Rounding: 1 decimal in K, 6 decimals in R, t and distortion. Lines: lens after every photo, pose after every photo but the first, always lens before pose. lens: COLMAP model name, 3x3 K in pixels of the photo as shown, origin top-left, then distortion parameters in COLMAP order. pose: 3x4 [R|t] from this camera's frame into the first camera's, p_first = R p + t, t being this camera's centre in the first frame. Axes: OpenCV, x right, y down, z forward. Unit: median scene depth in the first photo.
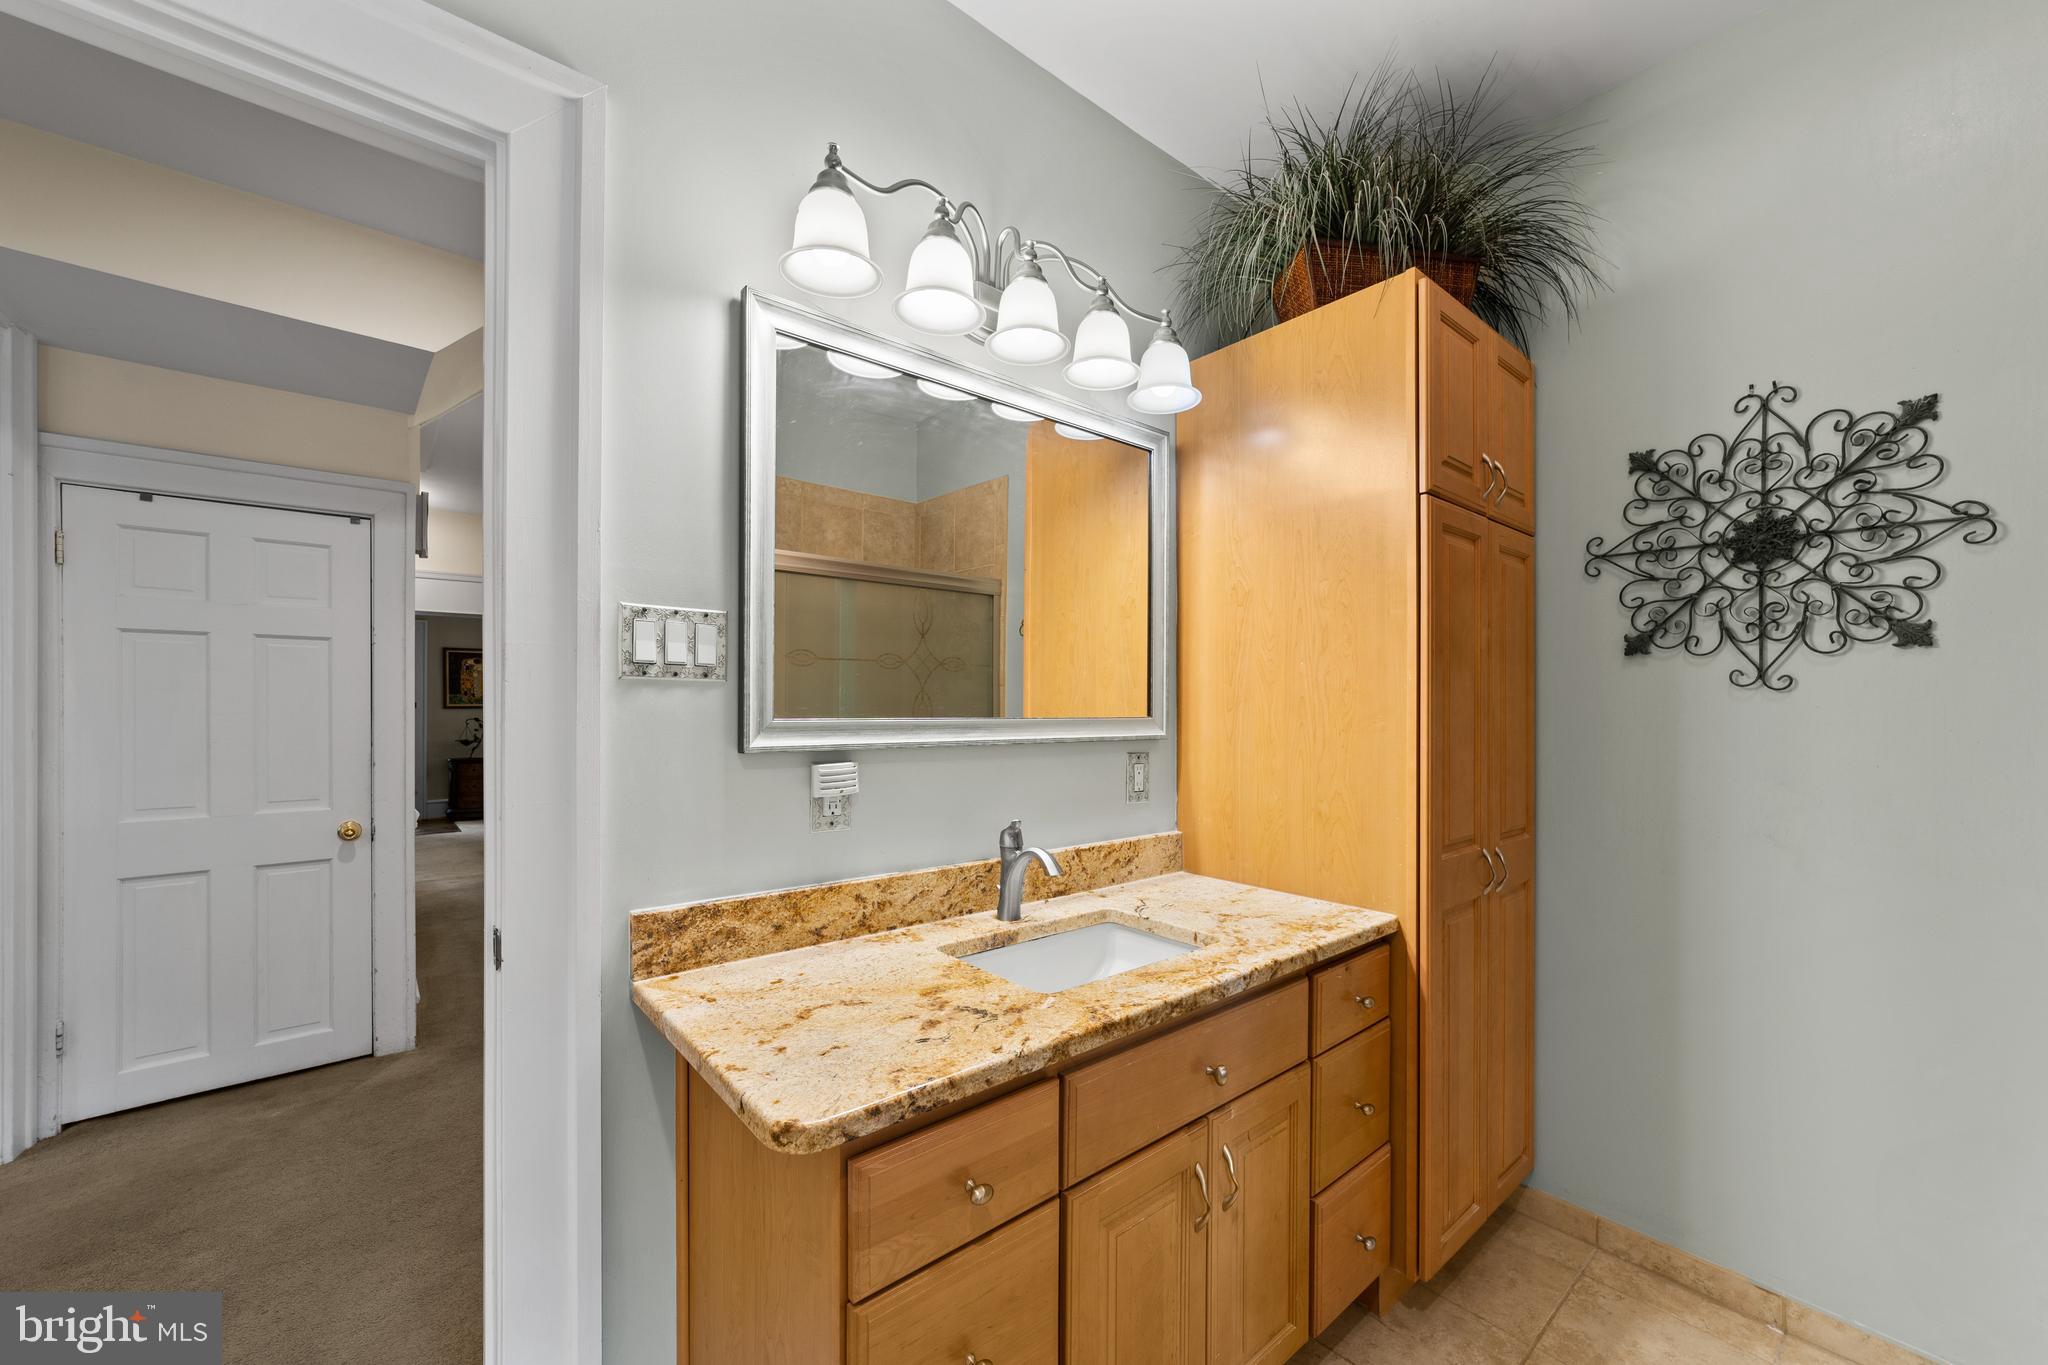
lens RADIAL K [[795.8, 0, 1032.4], [0, 795.8, 710.1], [0, 0, 1]] dist [-0.013199, 0.001652]
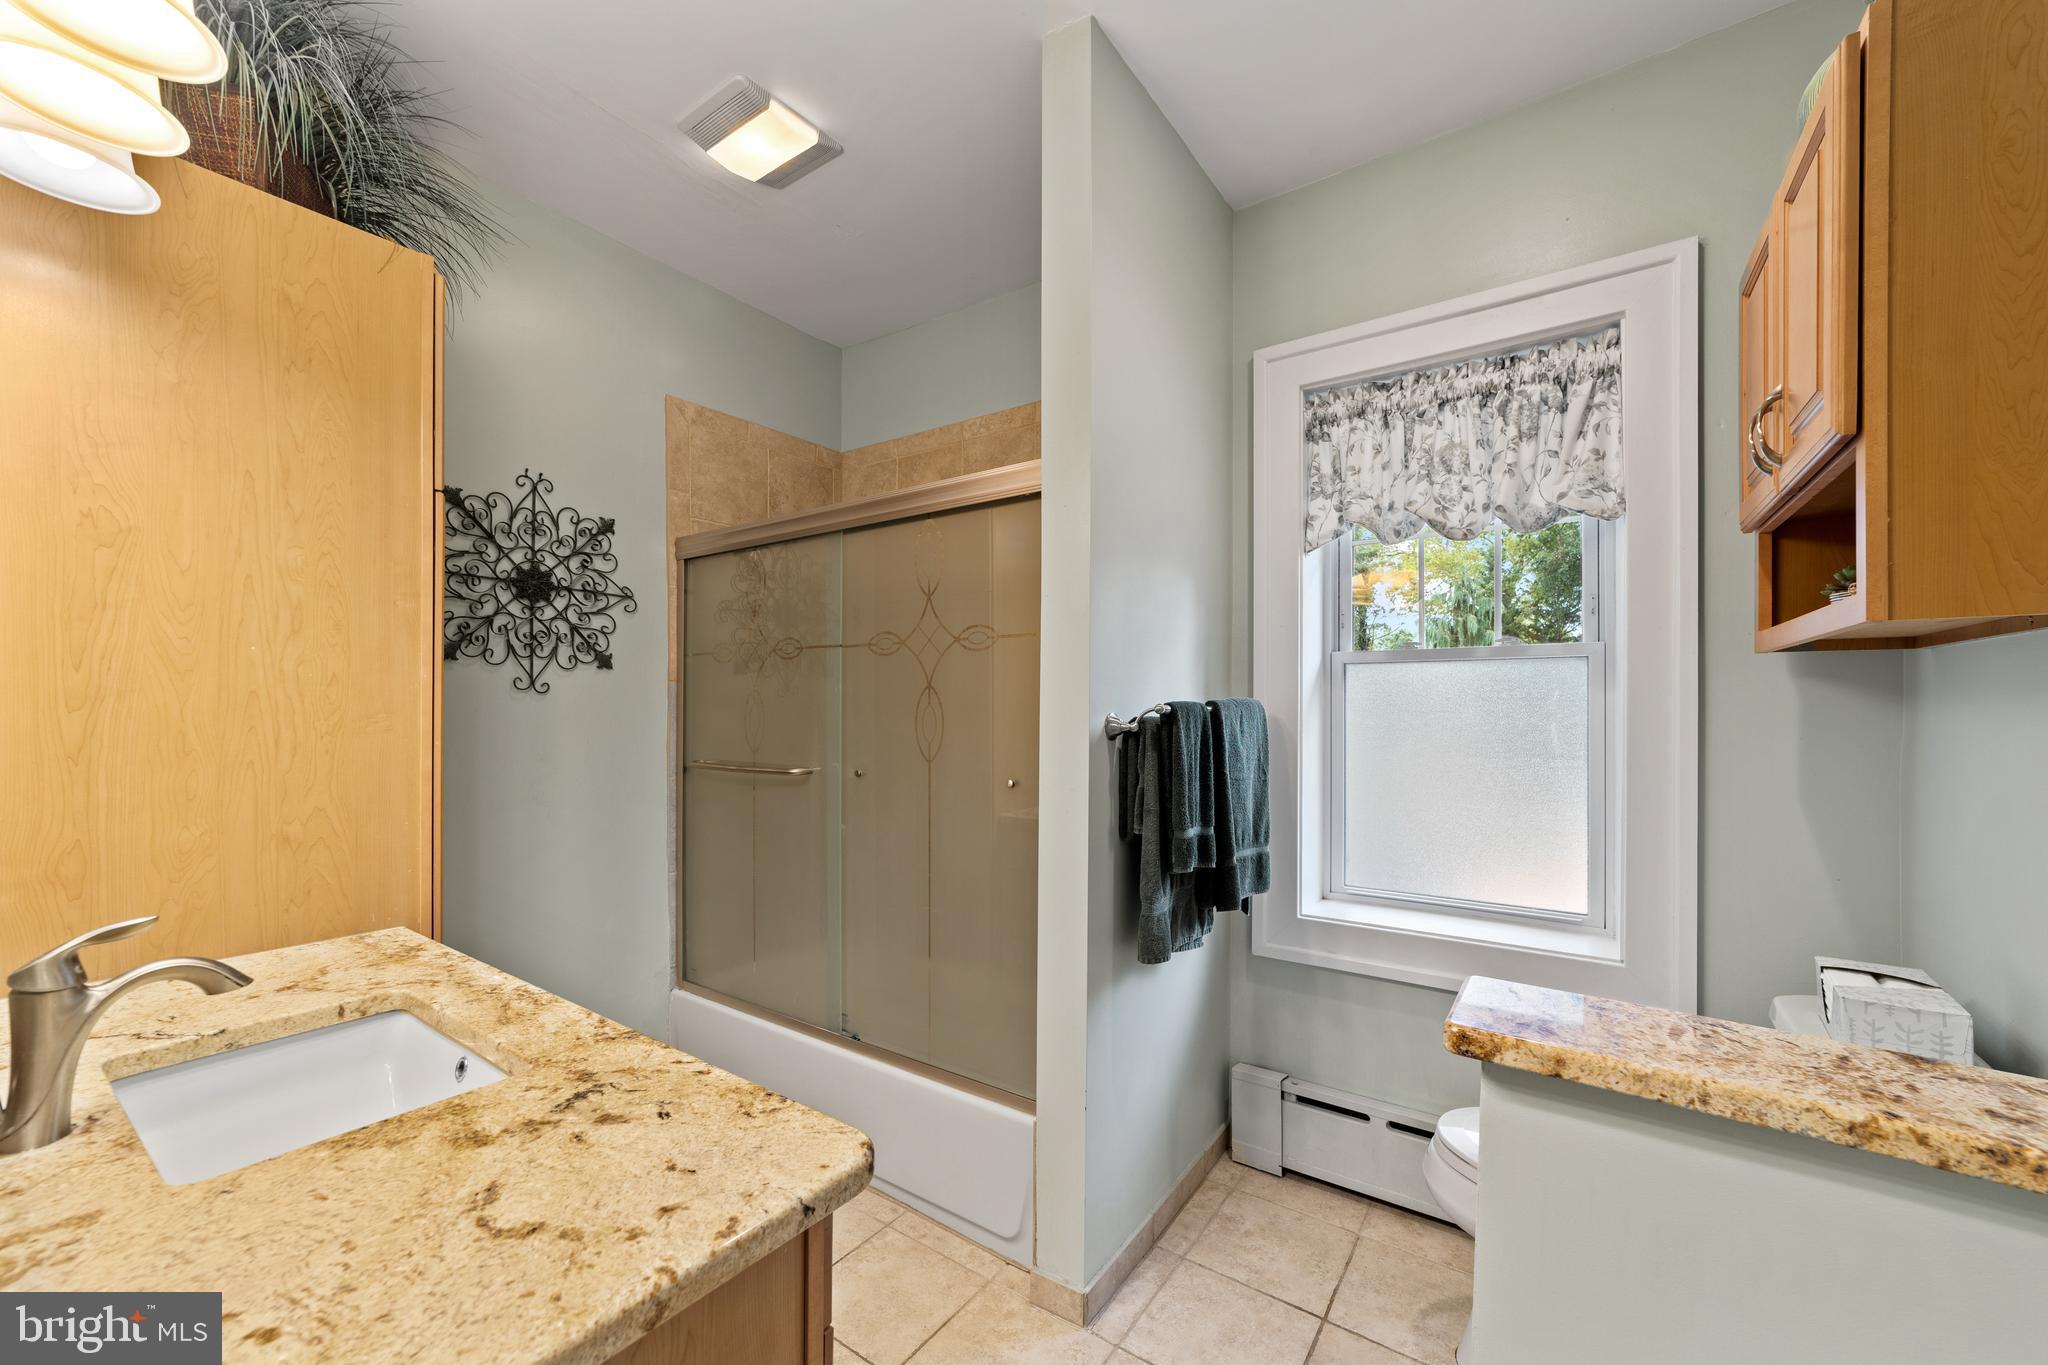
lens RADIAL K [[795.8, 0, 1021.7], [0, 795.8, 700.6], [0, 0, 1]] dist [-0.013199, 0.001652]
pose [[-0.259586, 0.006243, 0.965700, -0.649146], [-0.001156, 0.999976, -0.006776, -0.003761], [-0.965719, -0.002875, -0.259572, 0.543253]]
